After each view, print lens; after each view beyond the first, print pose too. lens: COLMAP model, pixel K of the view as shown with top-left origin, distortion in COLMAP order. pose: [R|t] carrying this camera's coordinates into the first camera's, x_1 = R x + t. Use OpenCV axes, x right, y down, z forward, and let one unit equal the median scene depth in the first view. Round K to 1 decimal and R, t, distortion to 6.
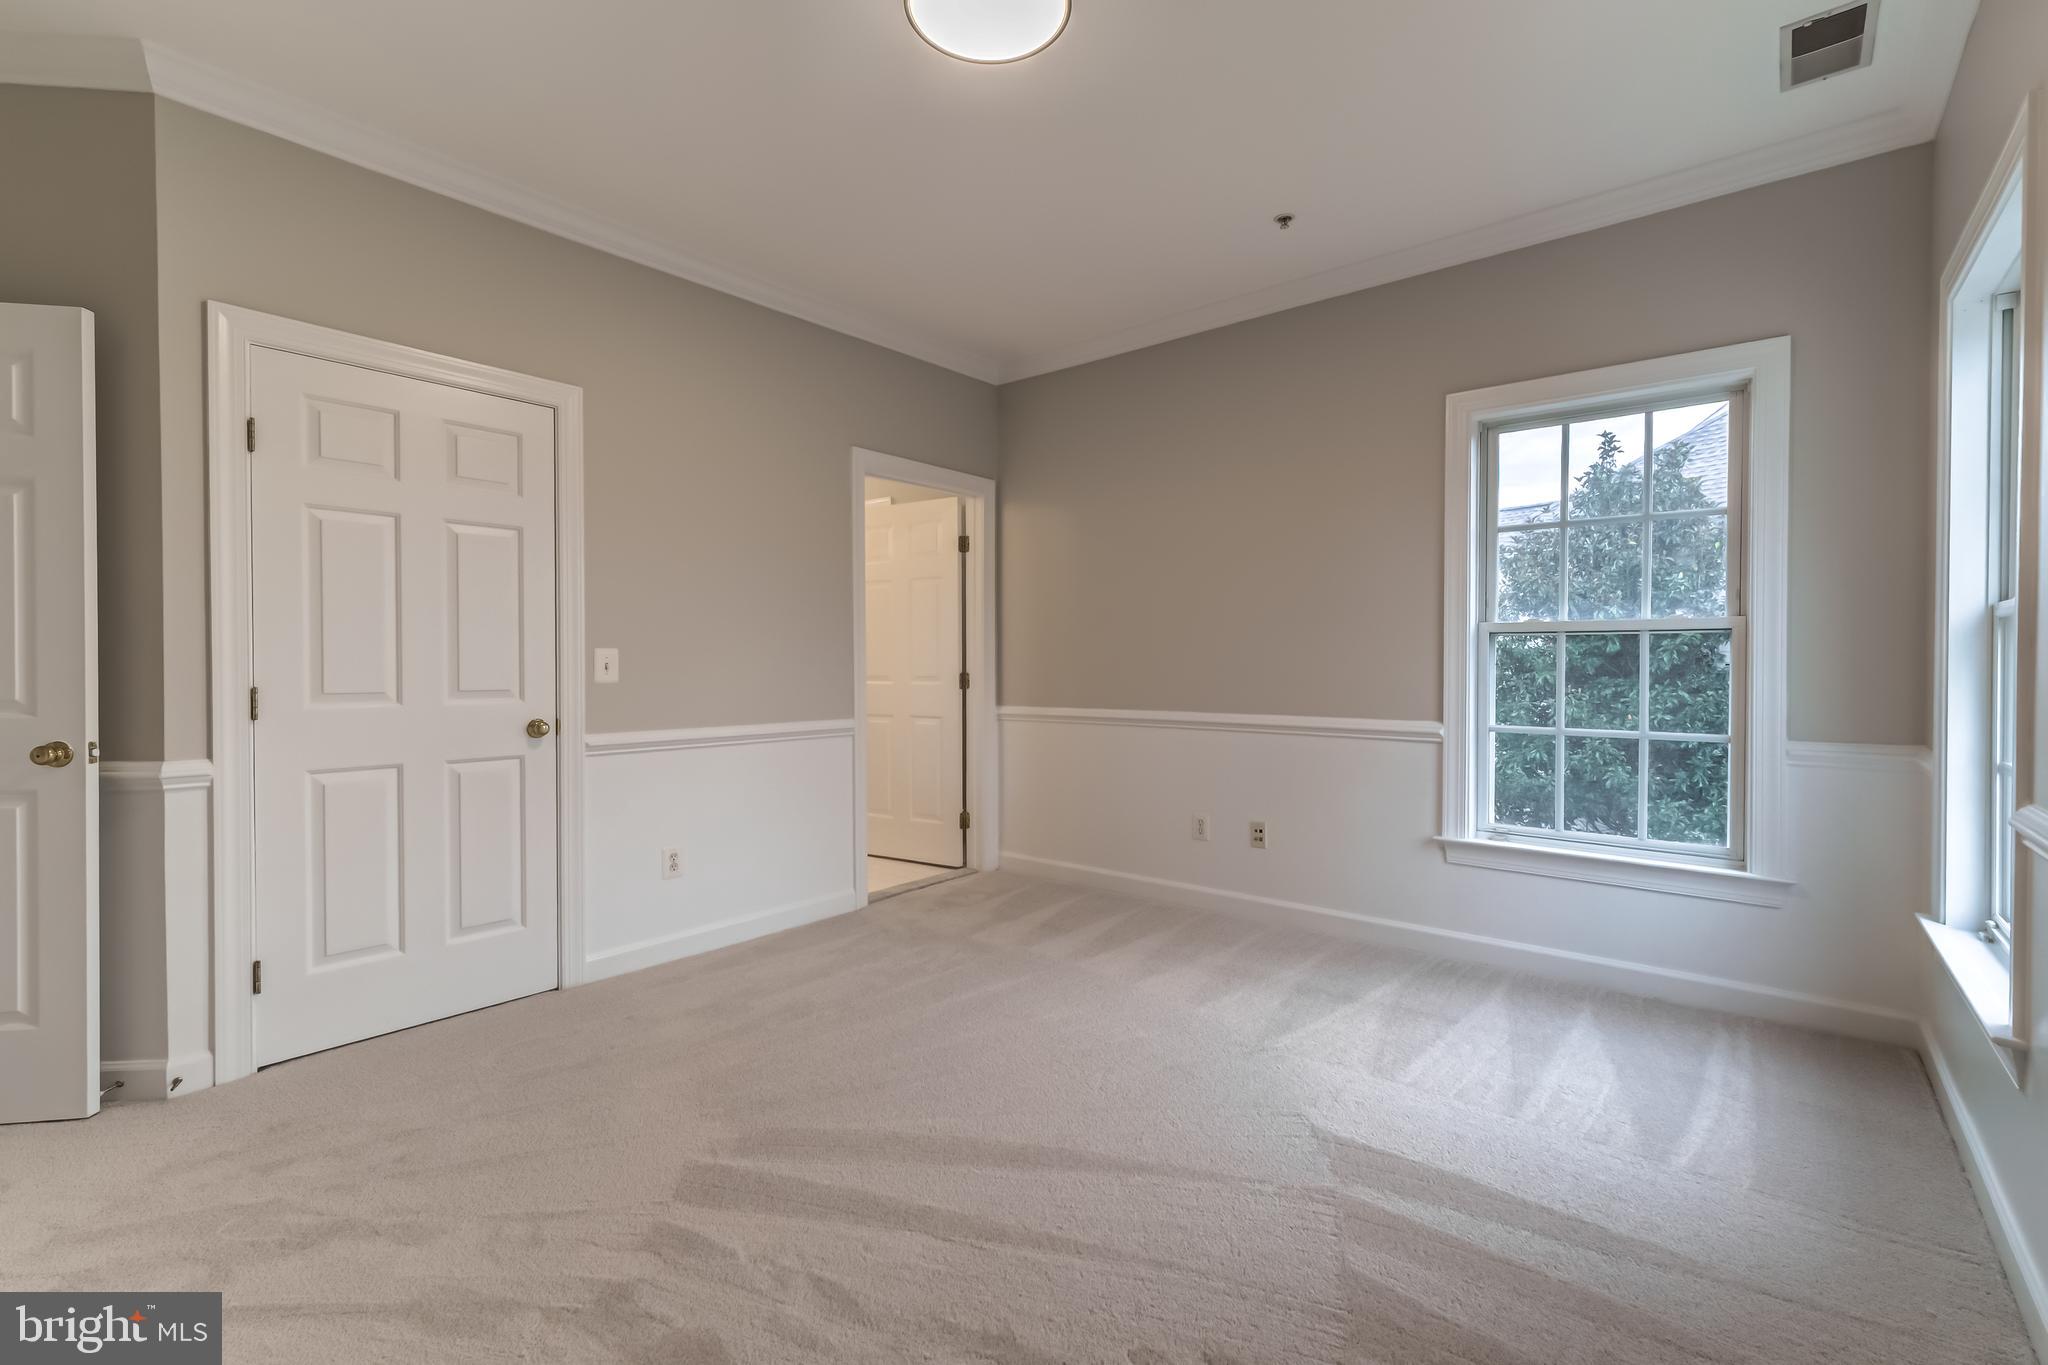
lens RADIAL K [[894.3, 0, 996.9], [0, 894.3, 669.8], [0, 0, 1]] dist [0.001293, 0.000126]
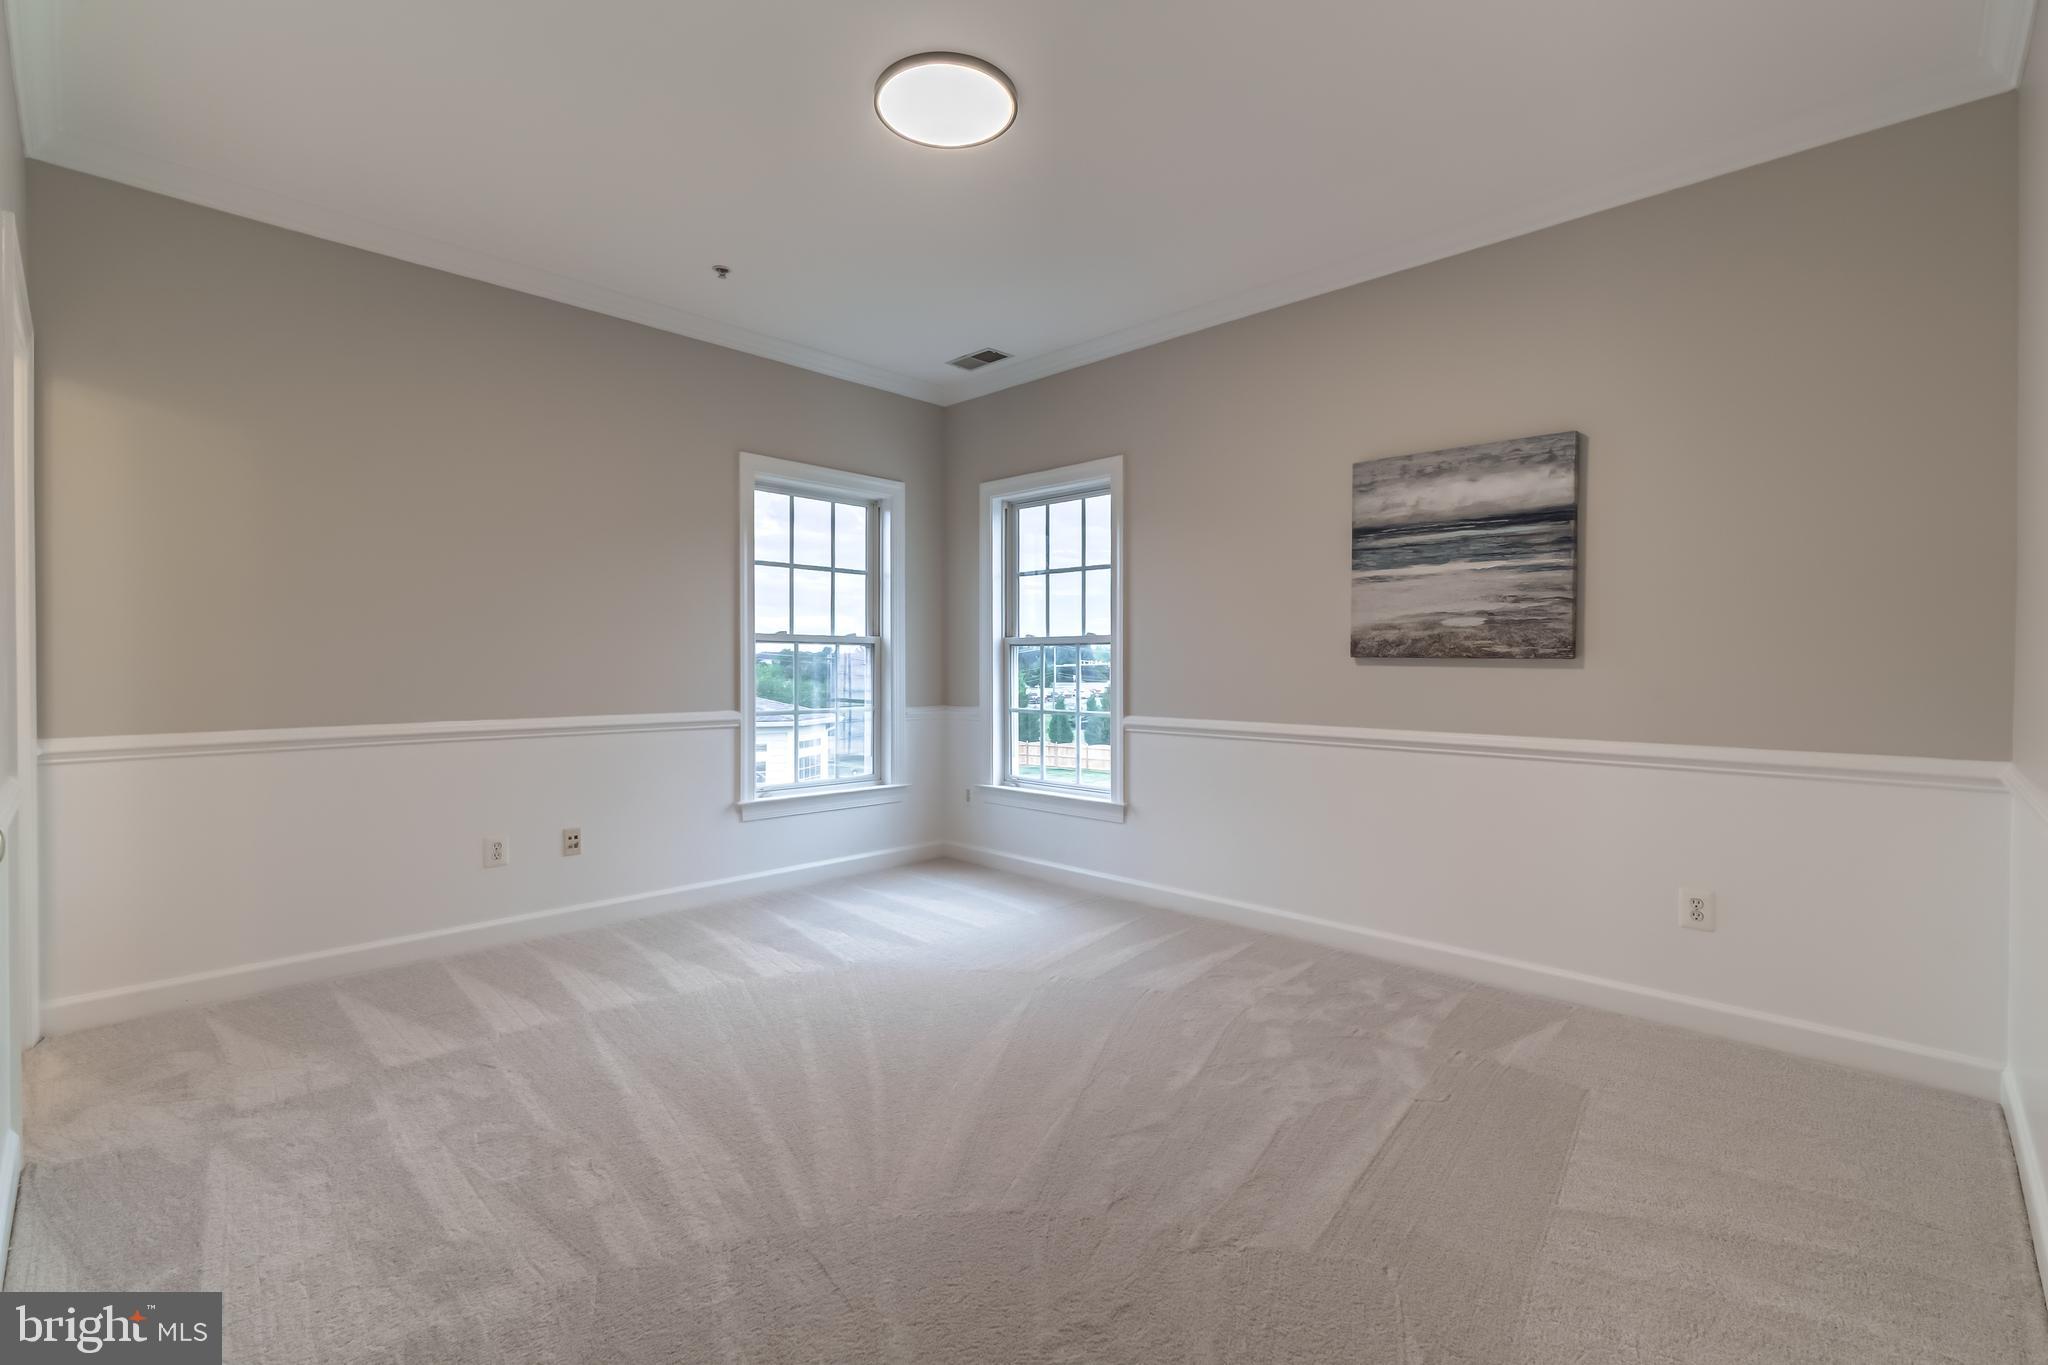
lens RADIAL K [[894.3, 0, 996.9], [0, 894.3, 669.8], [0, 0, 1]] dist [0.001293, 0.000126]
pose [[0.089072, 0.000415, 0.996025, -0.742316], [0.011067, 0.999938, -0.001407, 0.007359], [-0.995964, 0.011149, 0.089062, 0.543059]]
